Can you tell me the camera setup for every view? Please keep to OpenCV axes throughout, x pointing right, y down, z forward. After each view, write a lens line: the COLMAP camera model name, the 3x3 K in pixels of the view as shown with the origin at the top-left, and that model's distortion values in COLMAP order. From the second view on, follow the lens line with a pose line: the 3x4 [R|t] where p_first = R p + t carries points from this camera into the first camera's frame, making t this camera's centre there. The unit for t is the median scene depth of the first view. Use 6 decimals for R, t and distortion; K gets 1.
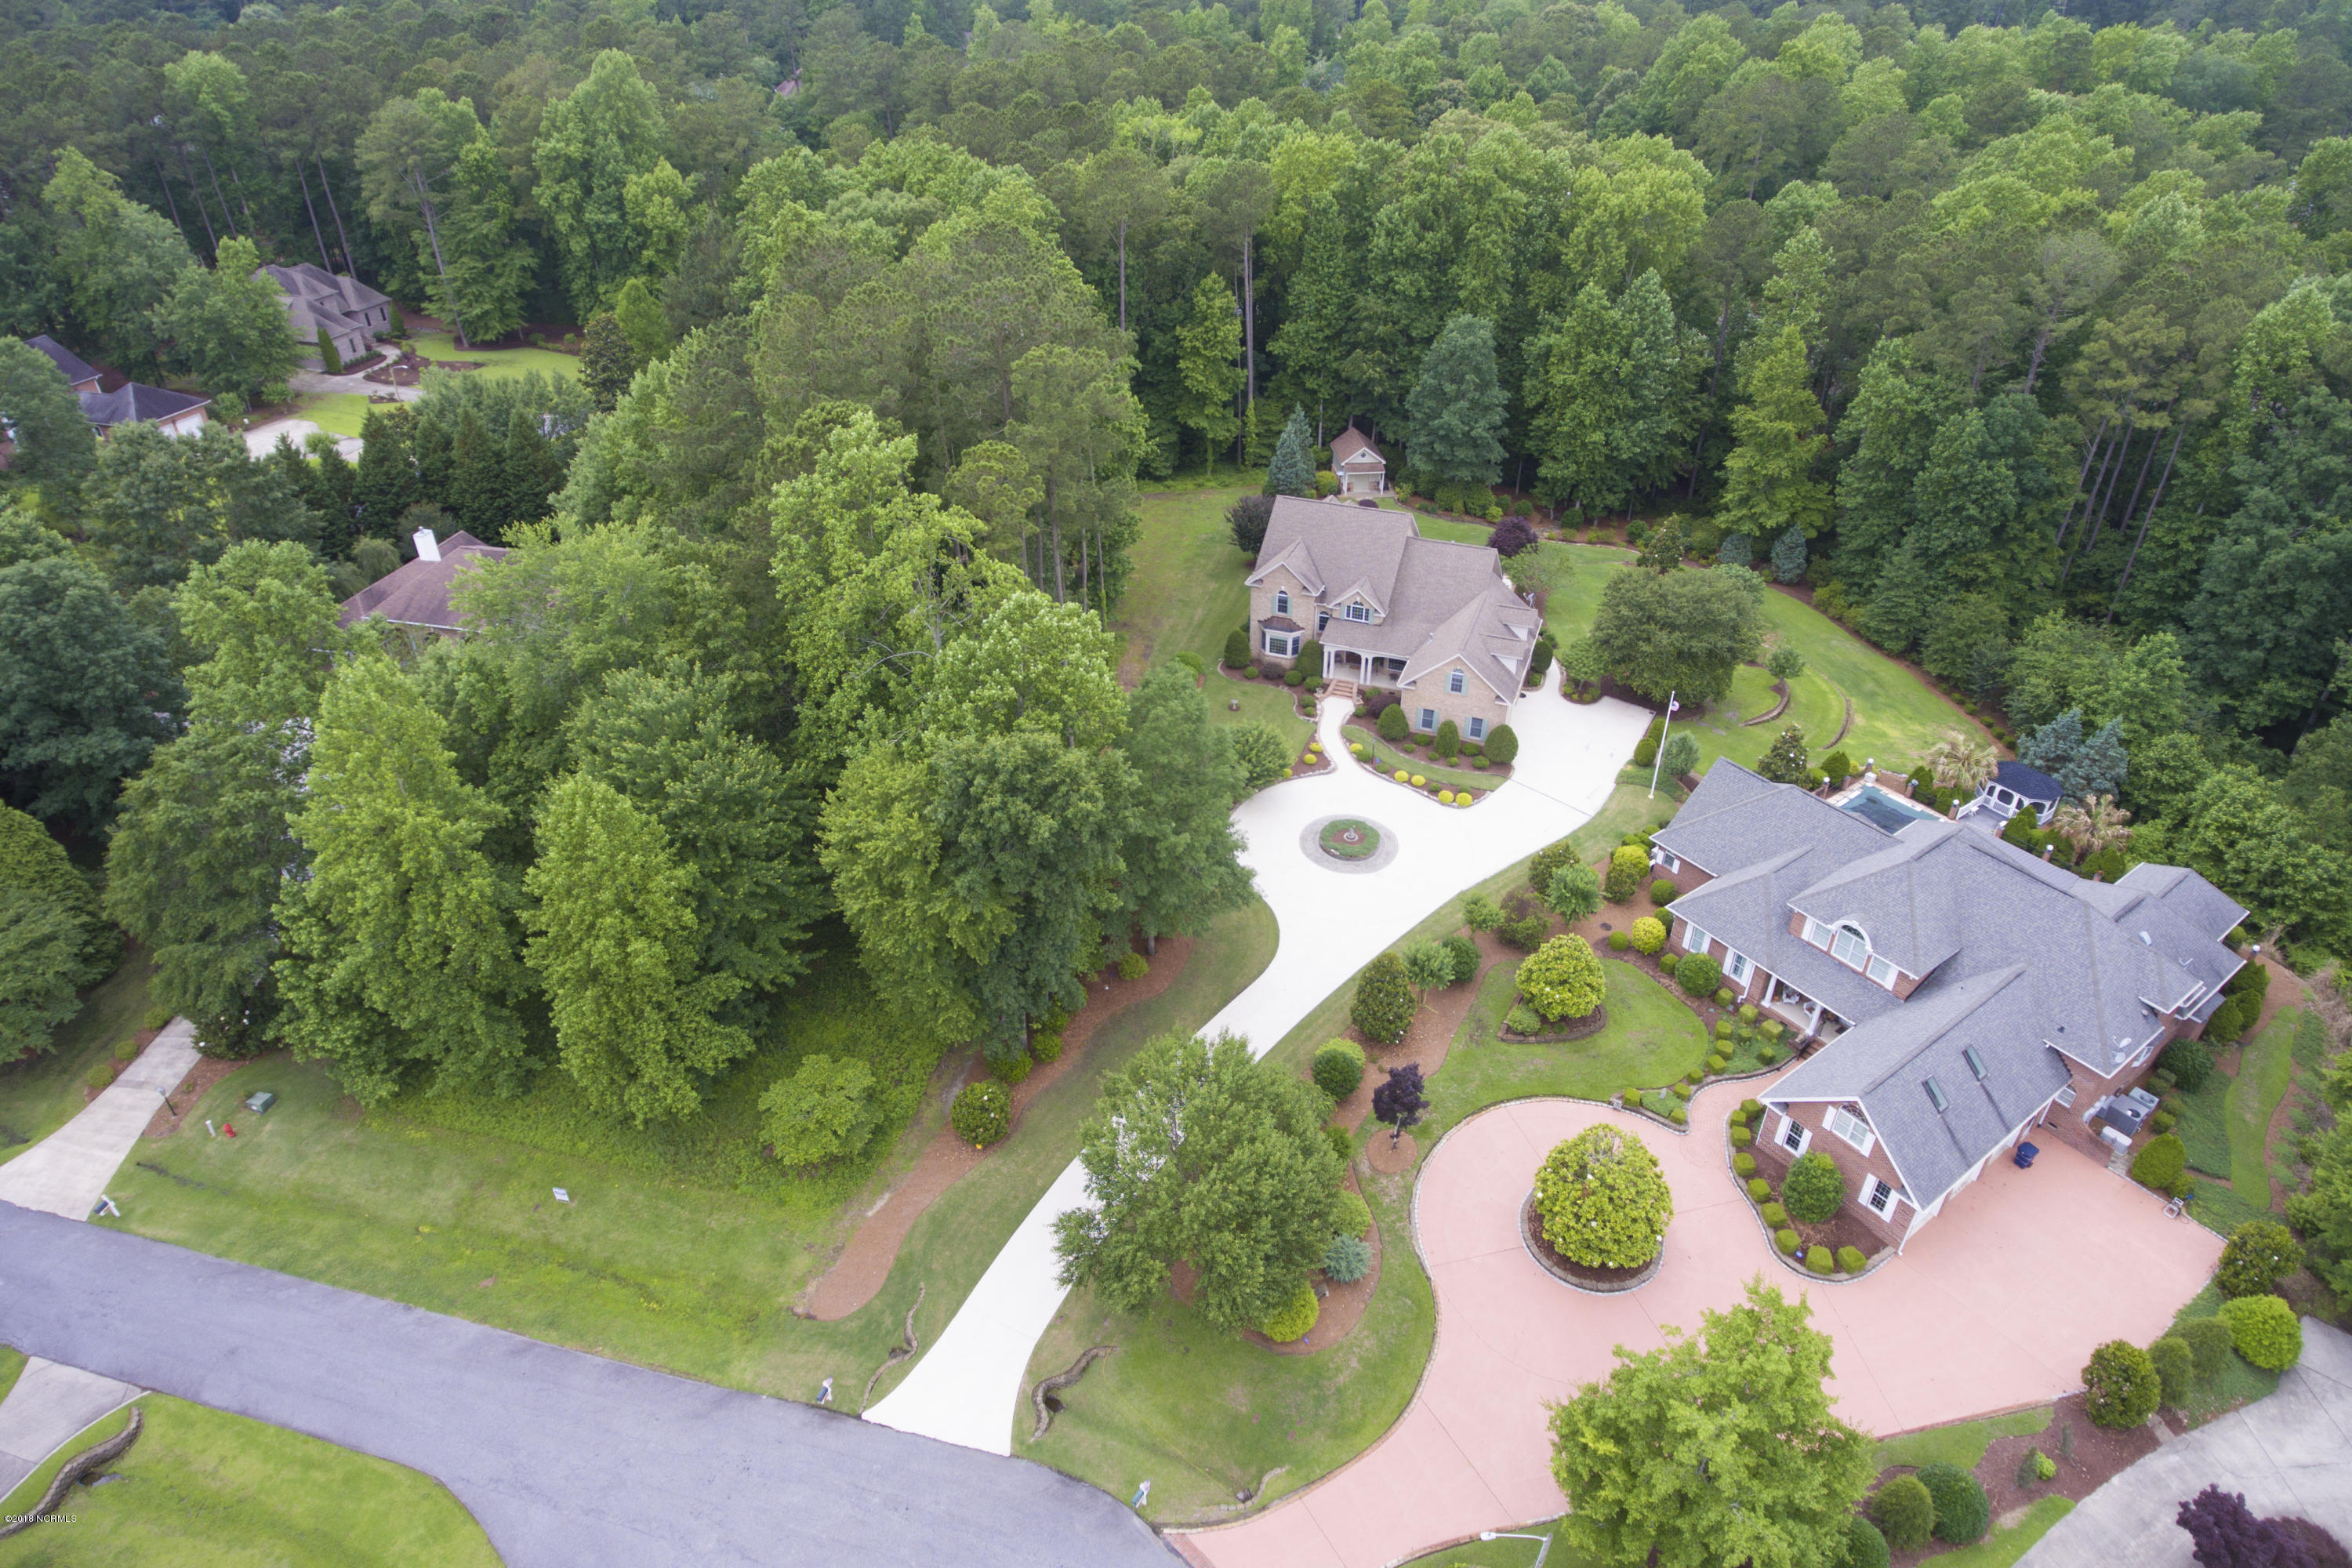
lens RADIAL K [[1405.2, 0, 1184.7], [0, 1405.2, 781.6], [0, 0, 1]] dist [-0.023172, 0.001112]
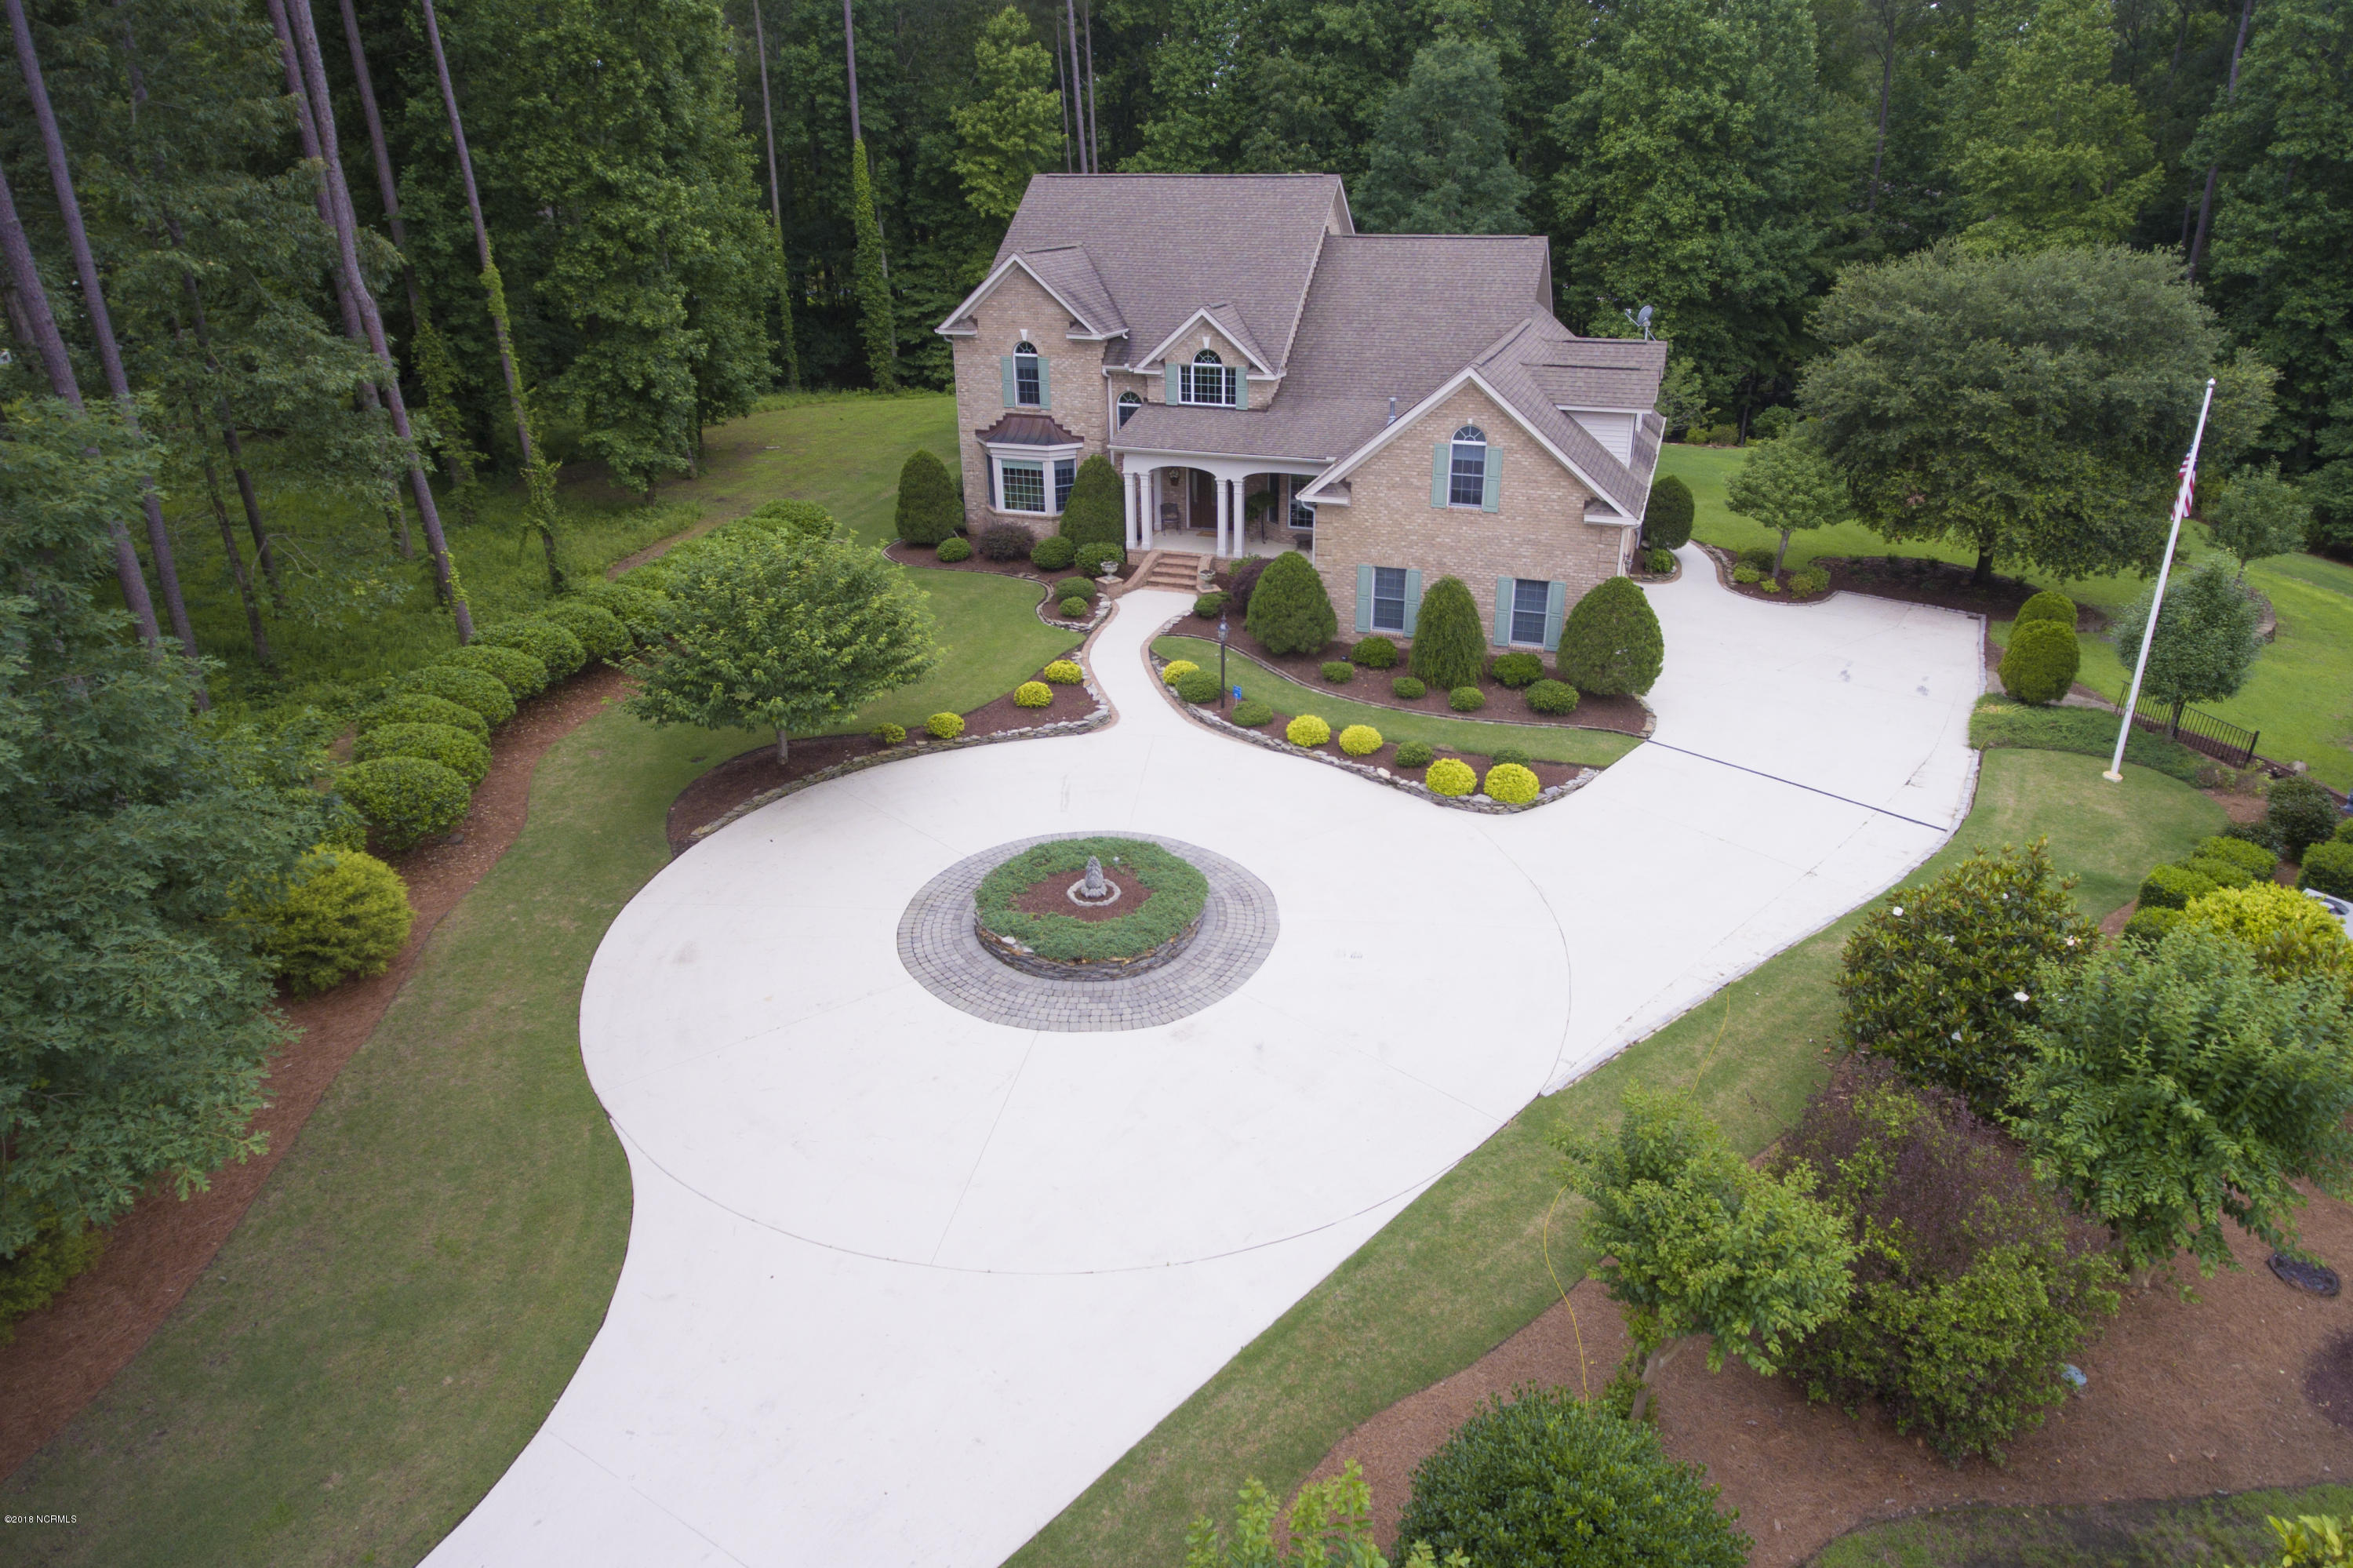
lens RADIAL K [[1405.9, 0, 1188.6], [0, 1405.9, 717.9], [0, 0, 1]] dist [-0.023172, 0.001112]
pose [[0.999931, -0.011312, 0.003211, 0.128178], [0.011720, 0.981100, -0.193147, 0.055209], [-0.000966, 0.193171, 0.981165, 0.697371]]
